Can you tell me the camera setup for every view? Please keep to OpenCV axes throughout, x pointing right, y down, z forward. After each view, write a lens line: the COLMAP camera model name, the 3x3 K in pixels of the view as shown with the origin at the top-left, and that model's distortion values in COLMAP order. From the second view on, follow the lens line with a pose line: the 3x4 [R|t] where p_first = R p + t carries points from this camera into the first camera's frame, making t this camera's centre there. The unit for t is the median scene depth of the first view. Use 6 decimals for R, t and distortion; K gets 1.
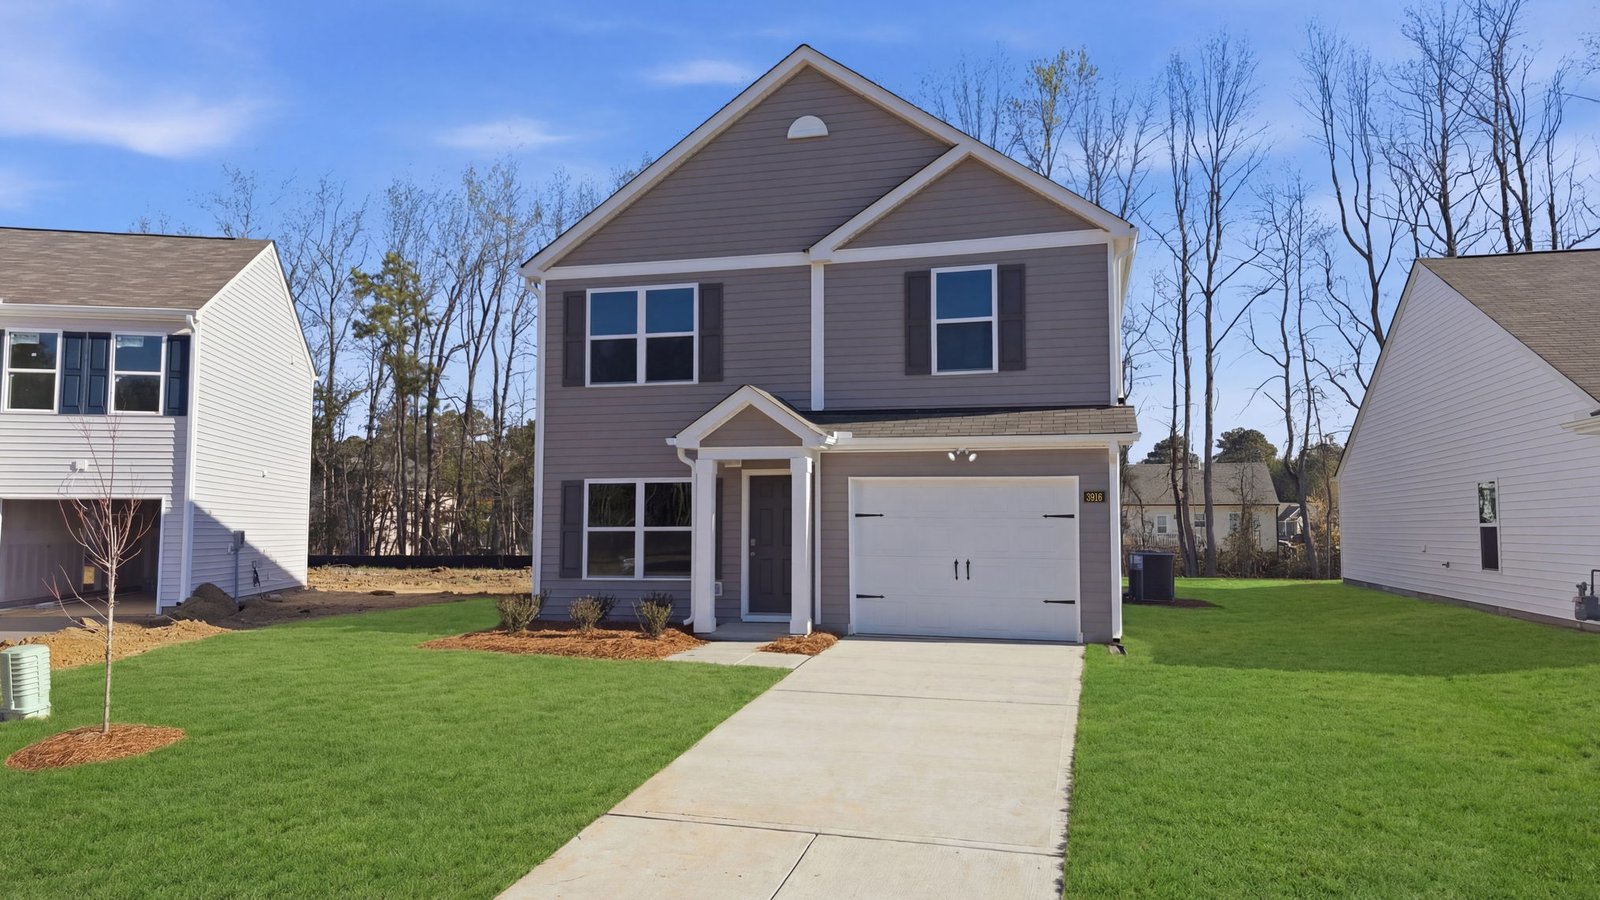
lens RADIAL K [[1056.6, 0, 802.7], [0, 1056.6, 458.8], [0, 0, 1]] dist [0.025991, -0.028729]
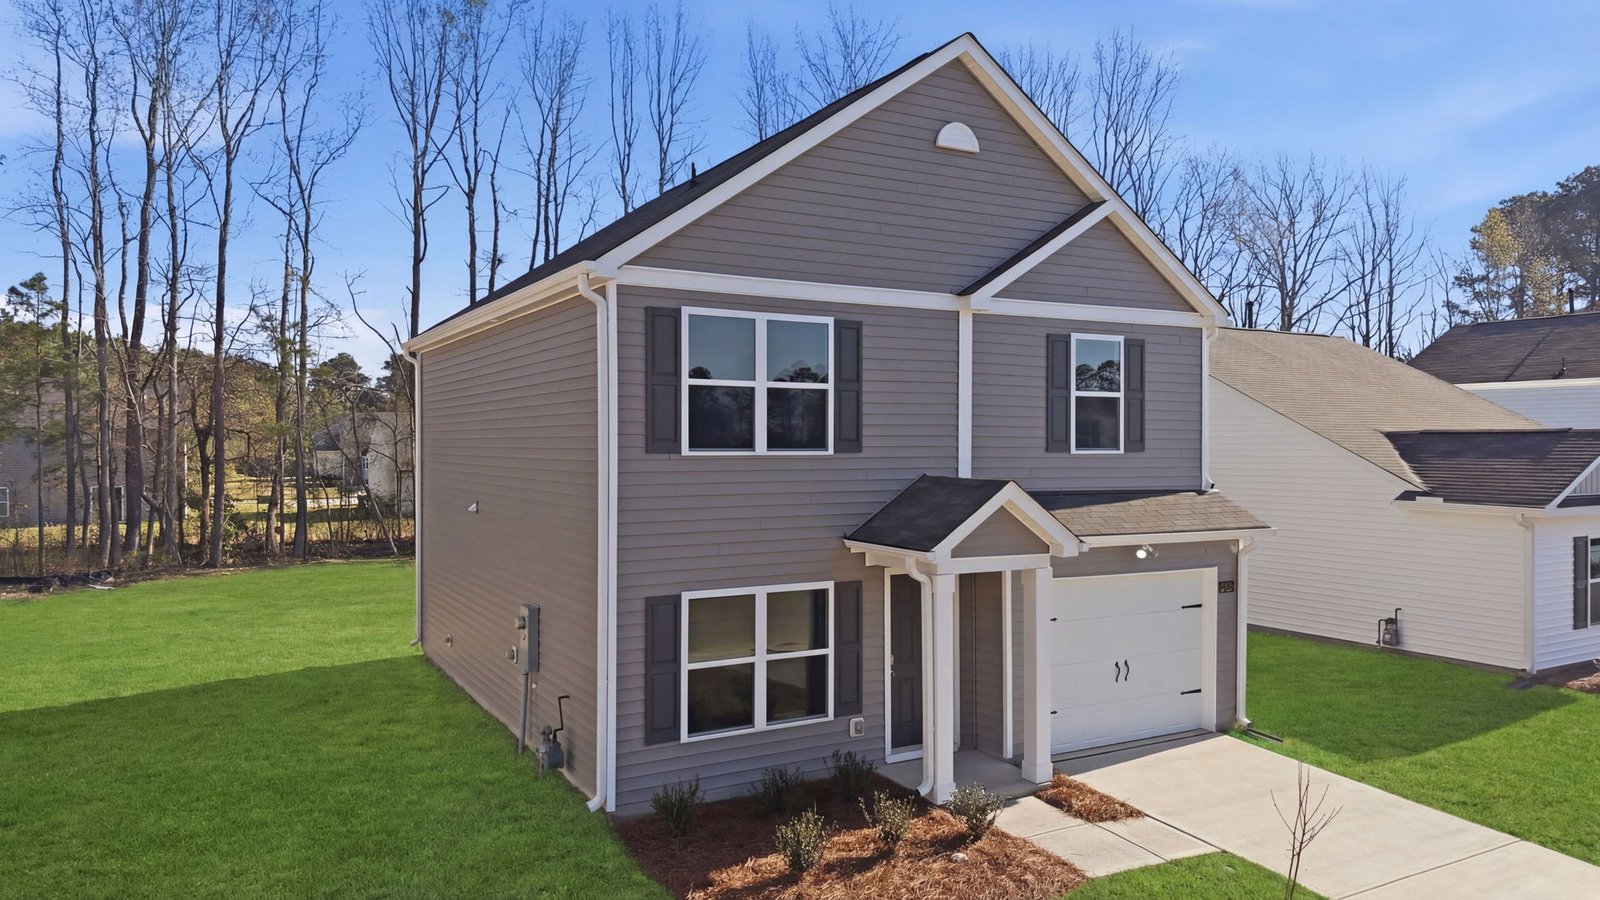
lens RADIAL K [[1056.6, 0, 793.0], [0, 1056.6, 456.4], [0, 0, 1]] dist [0.025991, -0.028729]
pose [[0.730369, -0.004186, 0.683040, -0.622120], [-0.041706, 0.997842, 0.050711, -0.106004], [-0.681778, -0.065525, 0.728619, 0.476638]]
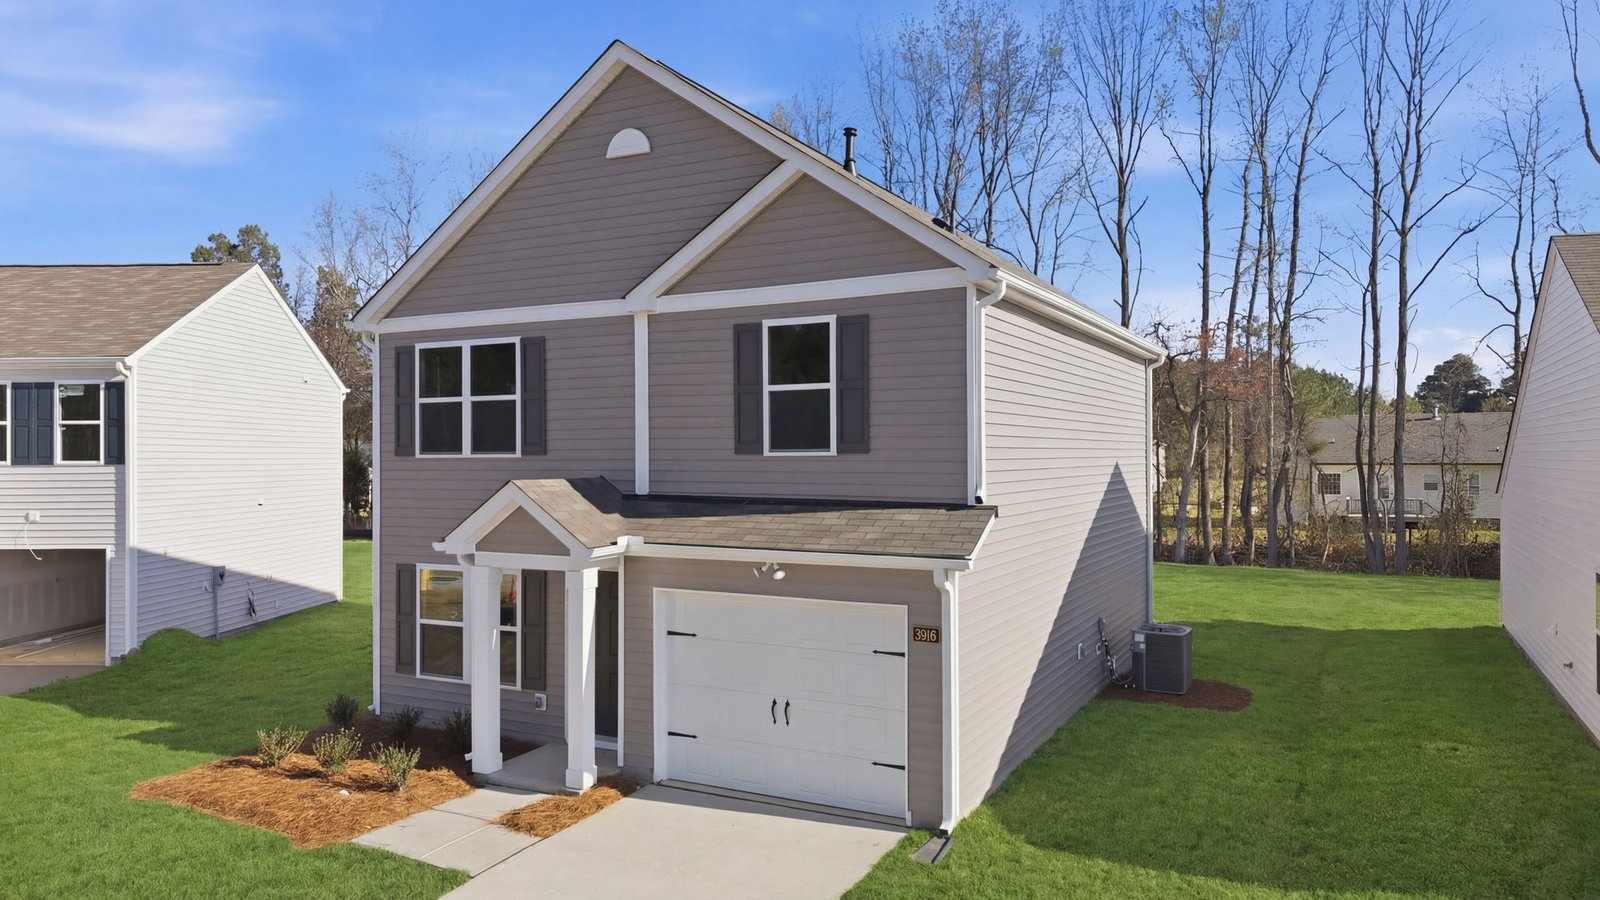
lens RADIAL K [[1056.6, 0, 808.6], [0, 1056.6, 447.4], [0, 0, 1]] dist [0.025991, -0.028729]
pose [[0.975734, -0.006508, -0.218863, 0.309059], [0.019099, 0.998278, 0.055466, -0.121065], [0.218125, -0.058301, 0.974178, 0.223294]]
